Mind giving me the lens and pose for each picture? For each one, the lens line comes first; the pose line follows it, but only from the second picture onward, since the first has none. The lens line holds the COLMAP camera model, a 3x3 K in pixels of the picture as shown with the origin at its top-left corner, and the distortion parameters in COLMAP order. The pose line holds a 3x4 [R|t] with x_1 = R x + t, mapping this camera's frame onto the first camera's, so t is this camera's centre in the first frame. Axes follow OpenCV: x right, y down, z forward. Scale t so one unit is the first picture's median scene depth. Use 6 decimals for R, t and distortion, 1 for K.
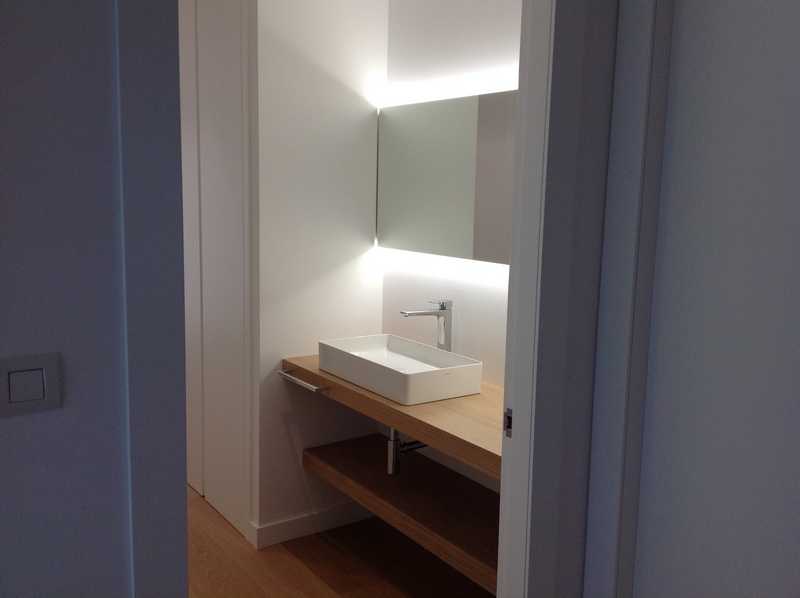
lens RADIAL K [[760.7, 0, 400.0], [0, 760.7, 299.0], [0, 0, 1]] dist [0.087137, -0.188720]
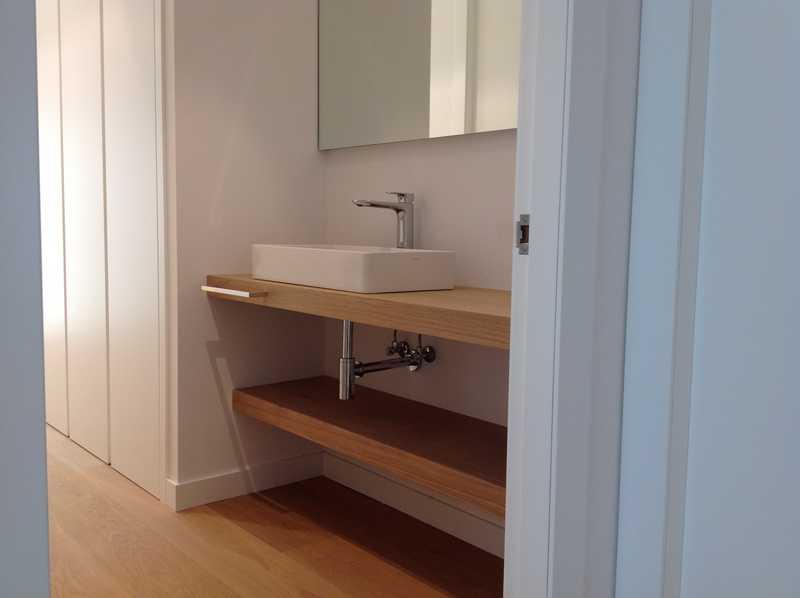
lens RADIAL K [[760.7, 0, 400.0], [0, 760.7, 299.0], [0, 0, 1]] dist [0.087137, -0.188720]
pose [[0.994990, -0.013414, 0.099074, -0.029290], [0.018463, 0.998567, -0.050227, 0.150559], [-0.098258, 0.051804, 0.993812, 0.165190]]
